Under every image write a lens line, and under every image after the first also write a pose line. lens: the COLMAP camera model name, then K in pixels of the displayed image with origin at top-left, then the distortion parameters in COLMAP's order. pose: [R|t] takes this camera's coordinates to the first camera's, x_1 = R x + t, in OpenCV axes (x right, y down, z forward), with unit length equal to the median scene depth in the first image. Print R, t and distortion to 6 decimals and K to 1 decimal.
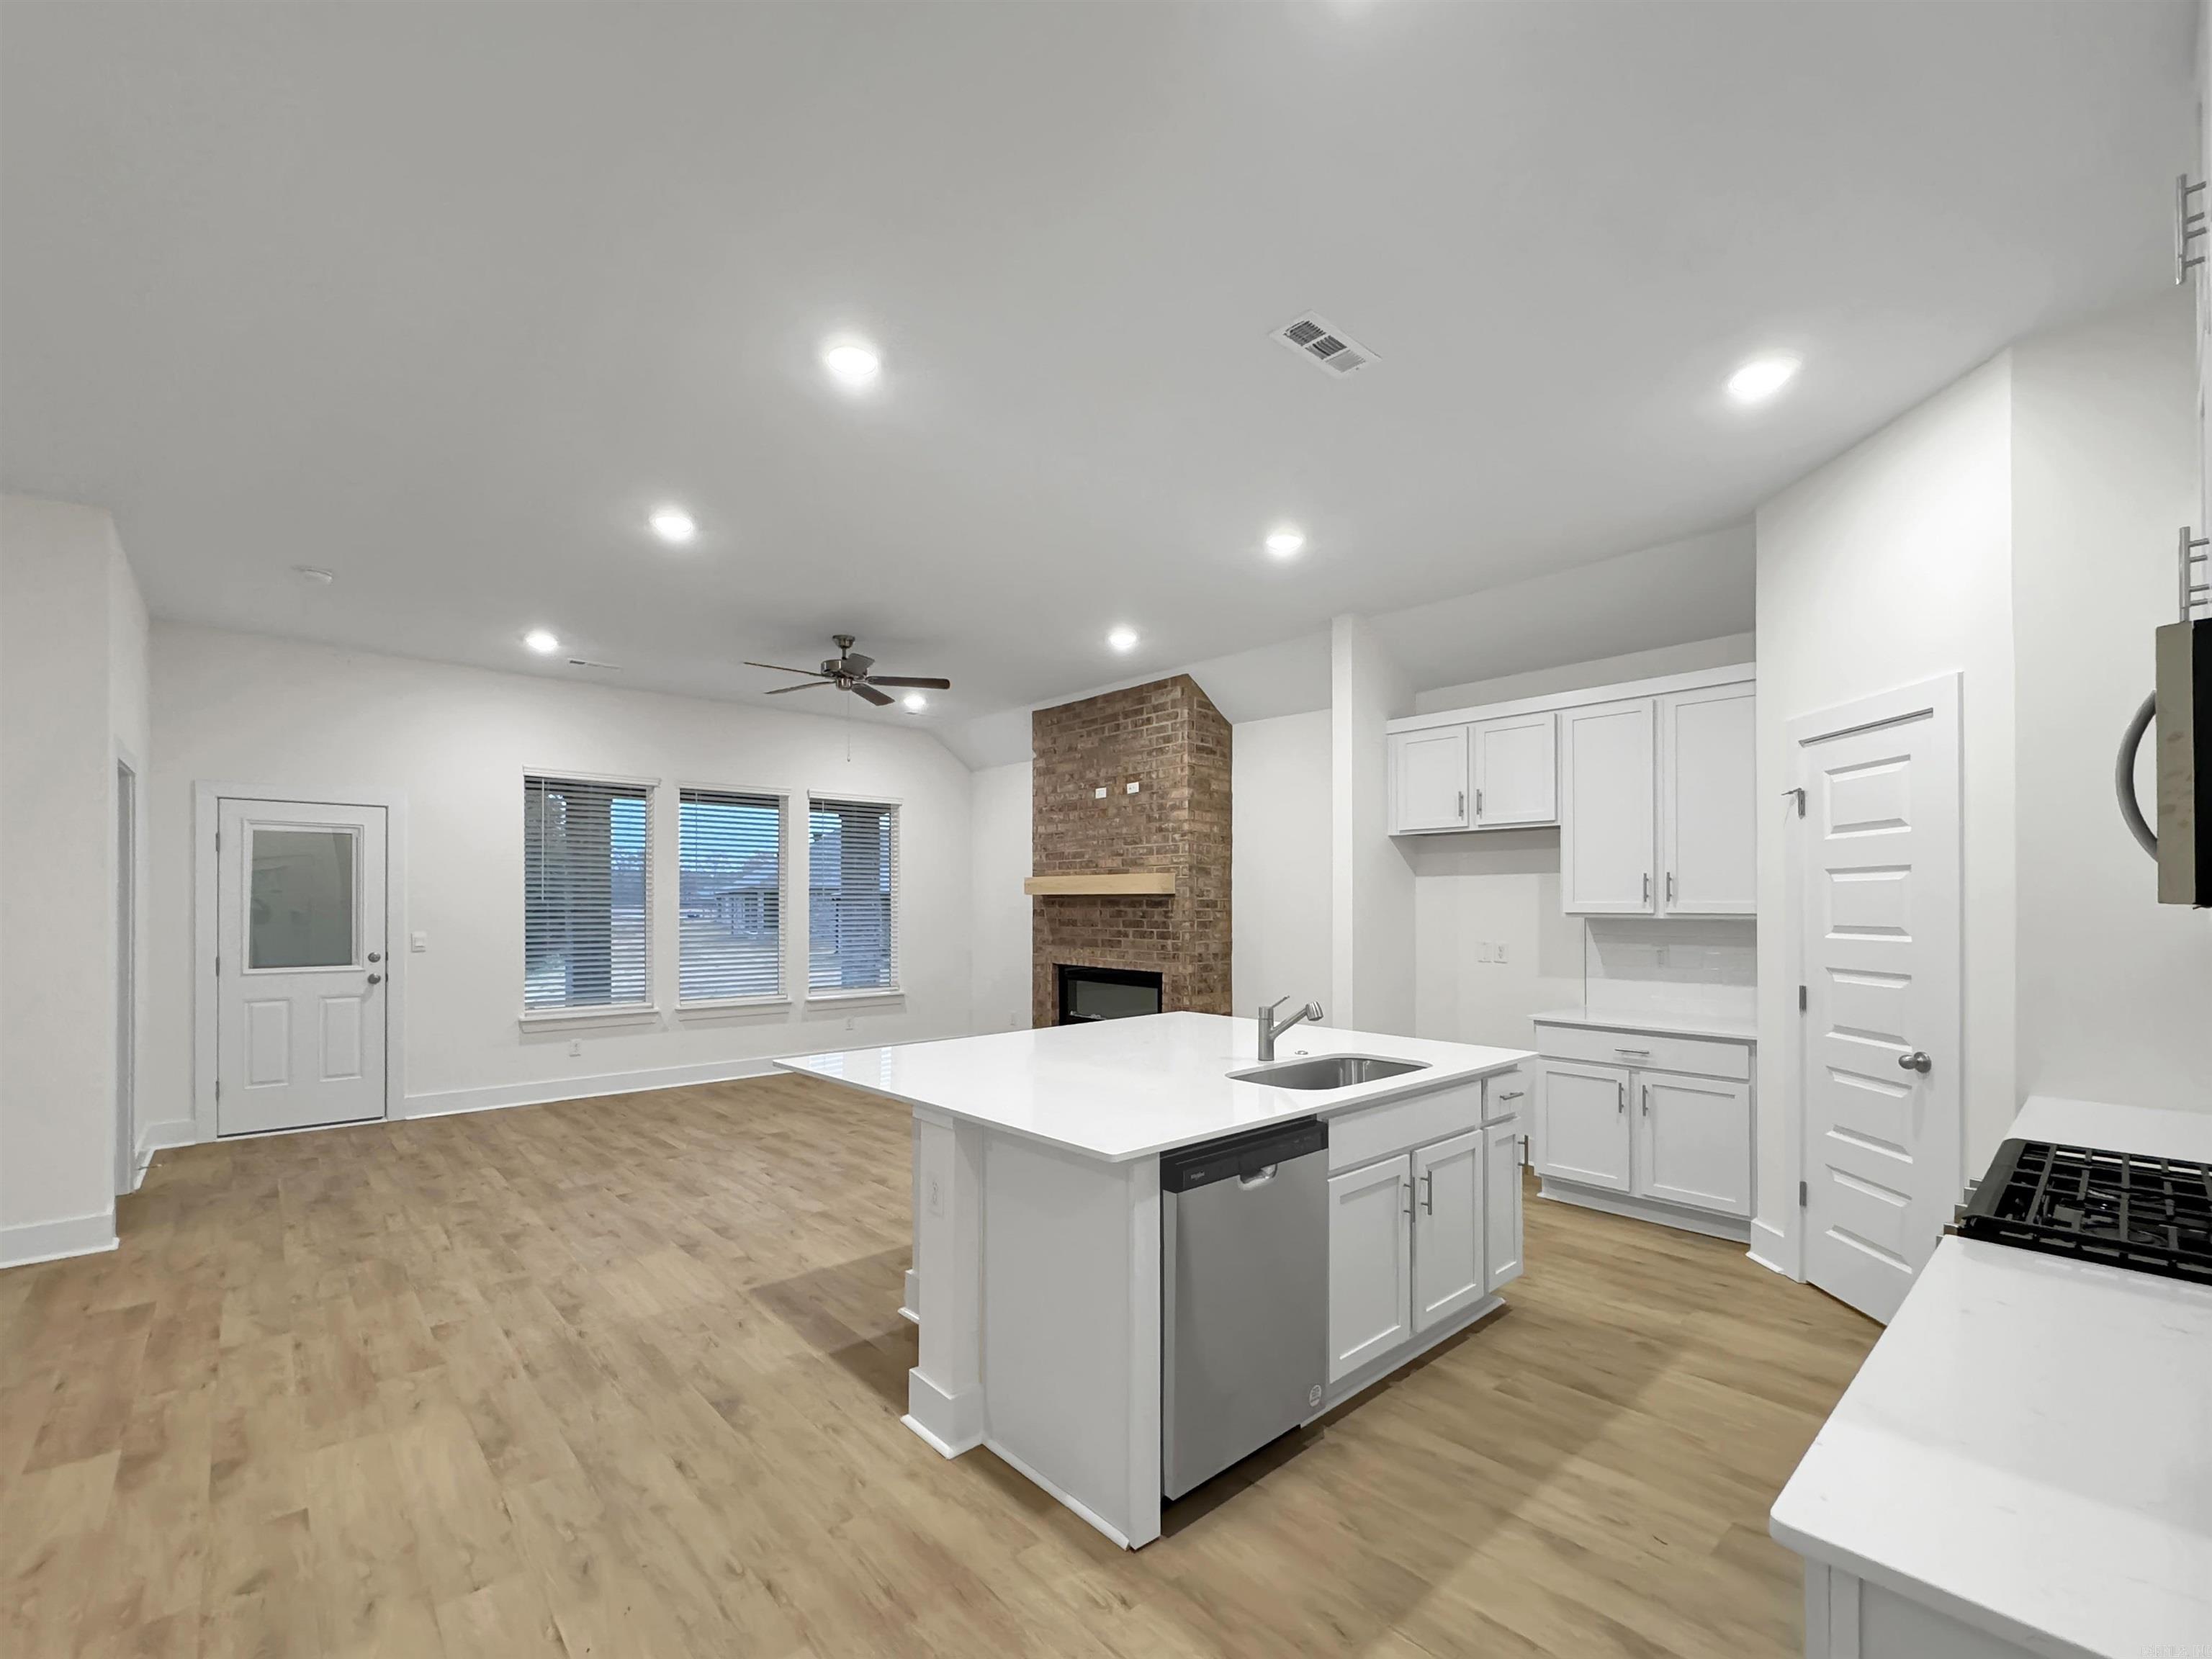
lens RADIAL K [[931.8, 0, 1098.6], [0, 931.8, 907.8], [0, 0, 1]] dist [0.001497, -0.000588]
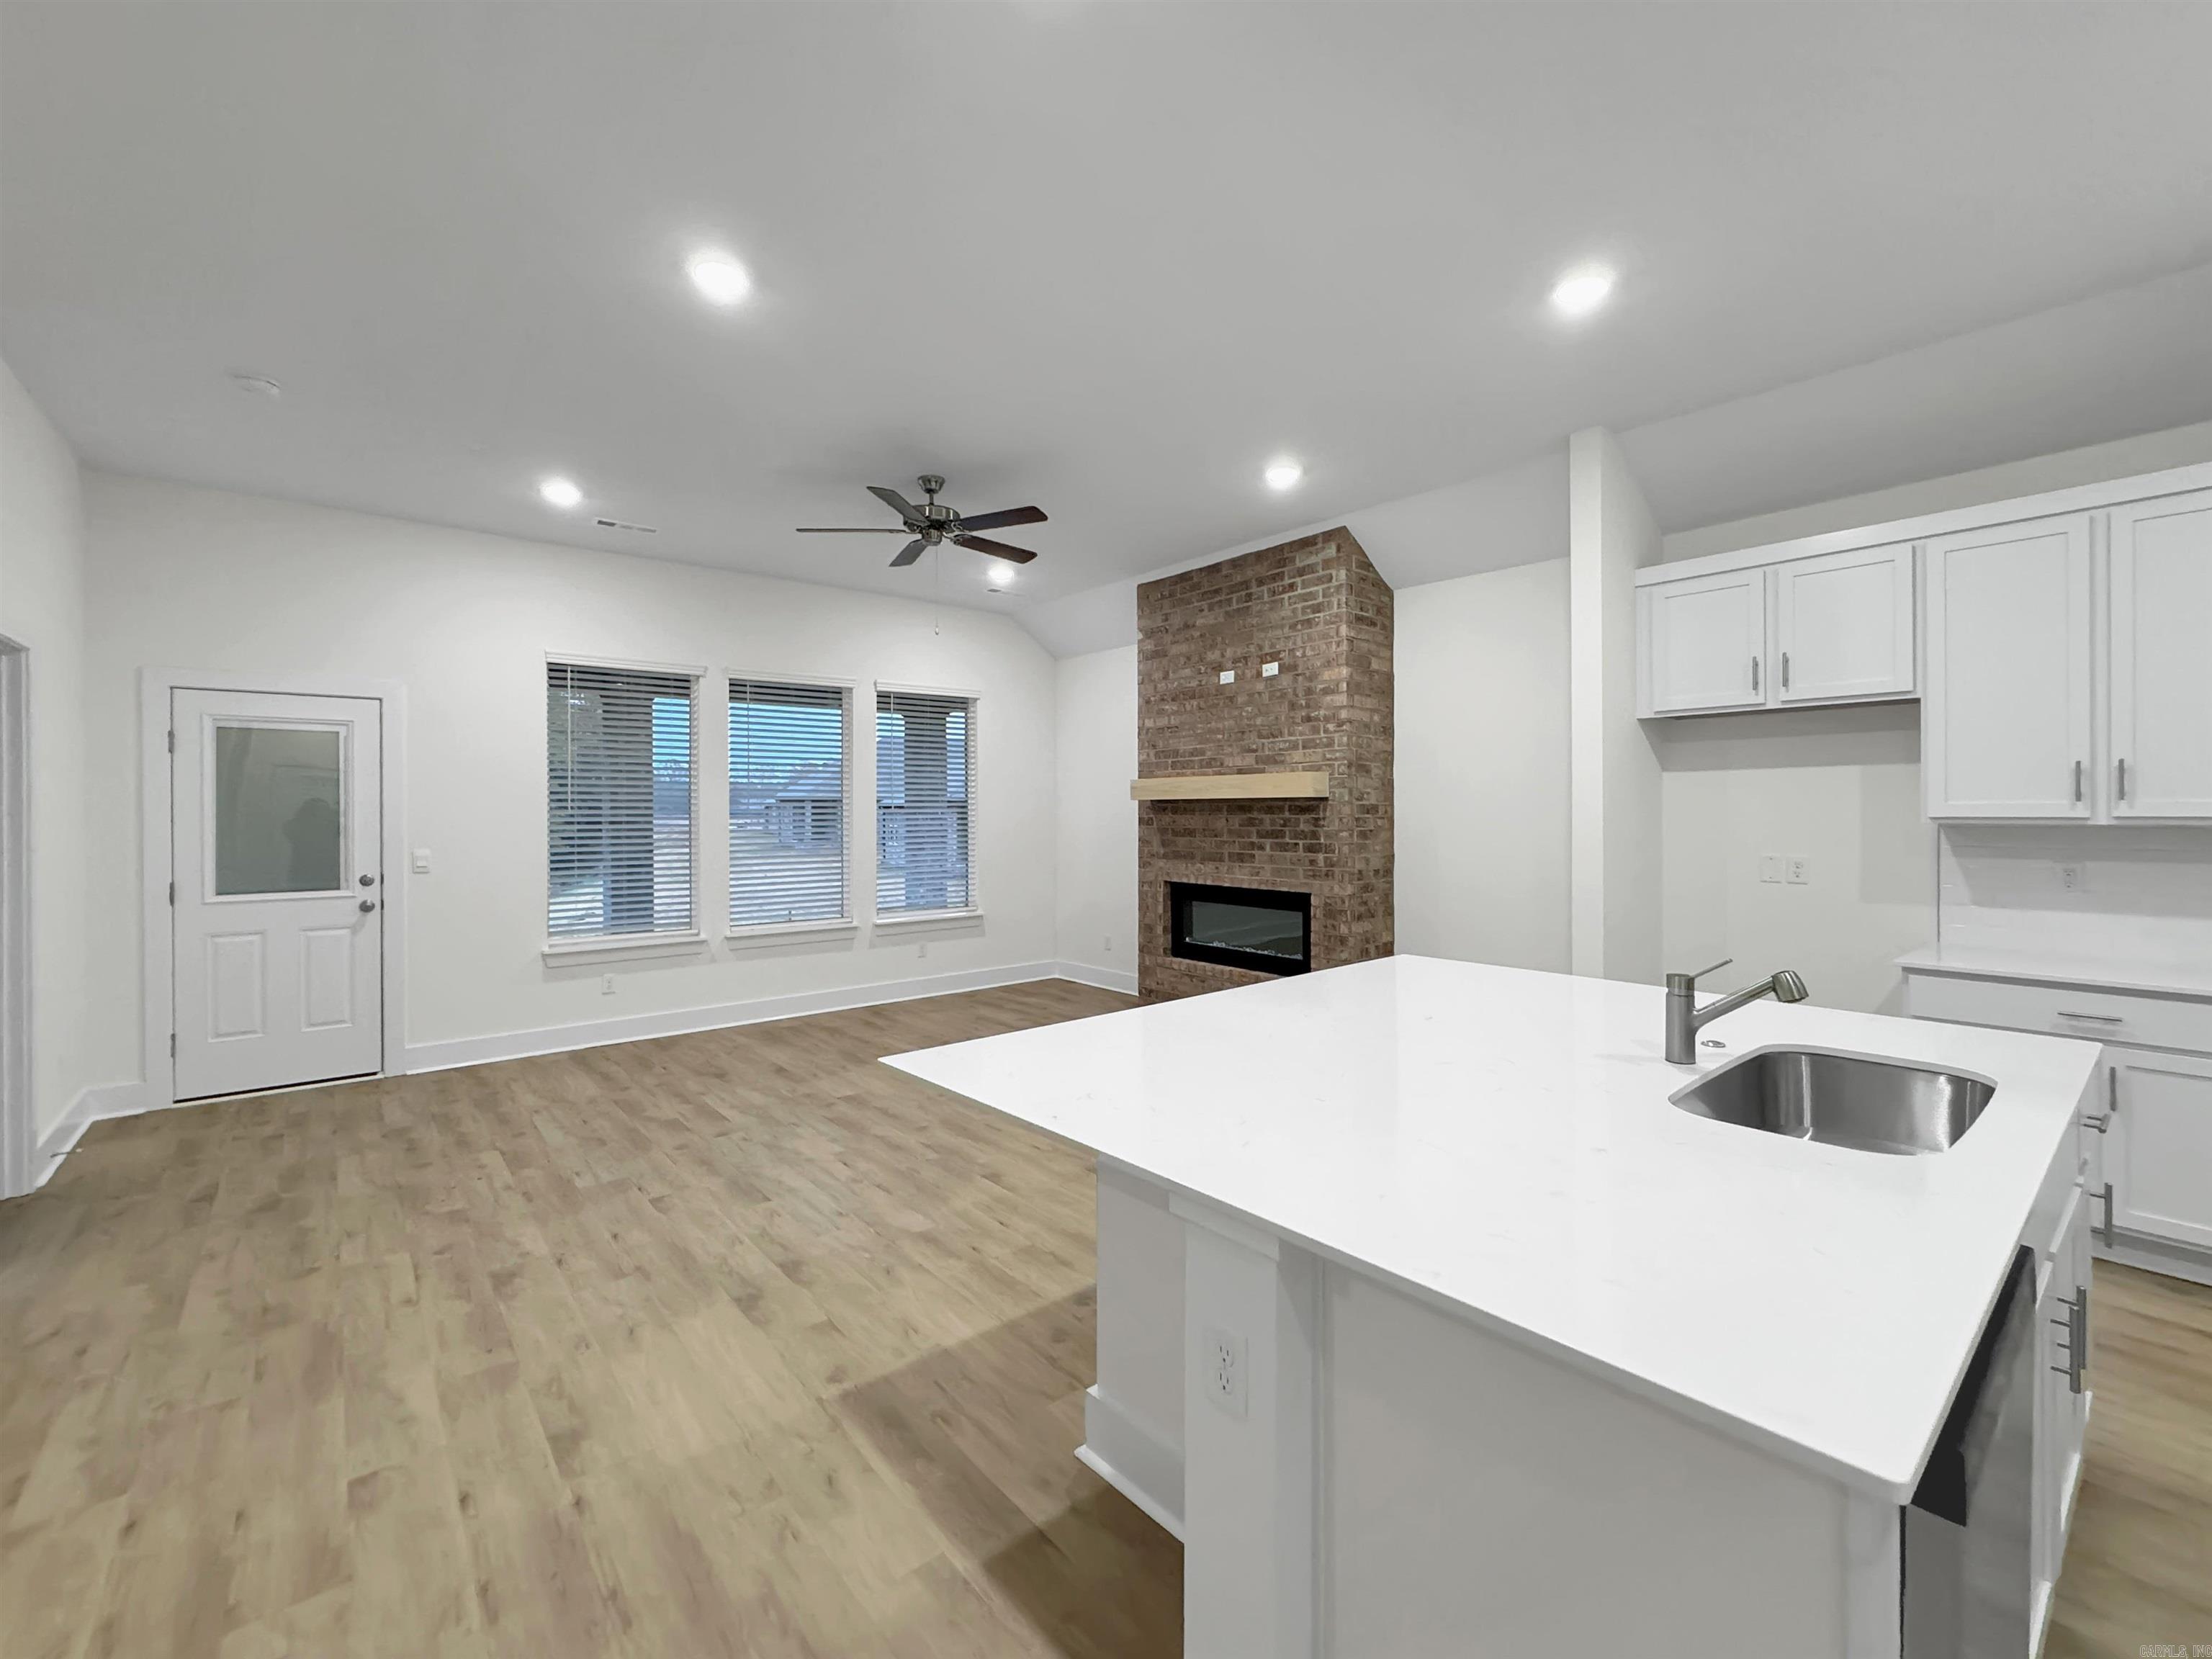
lens RADIAL K [[931.8, 0, 1114.0], [0, 931.8, 809.7], [0, 0, 1]] dist [0.001497, -0.000588]
pose [[0.999536, -0.006879, -0.029671, -0.102592], [0.006712, 0.999961, -0.005701, -0.000762], [0.029709, 0.005499, 0.999543, 0.223822]]
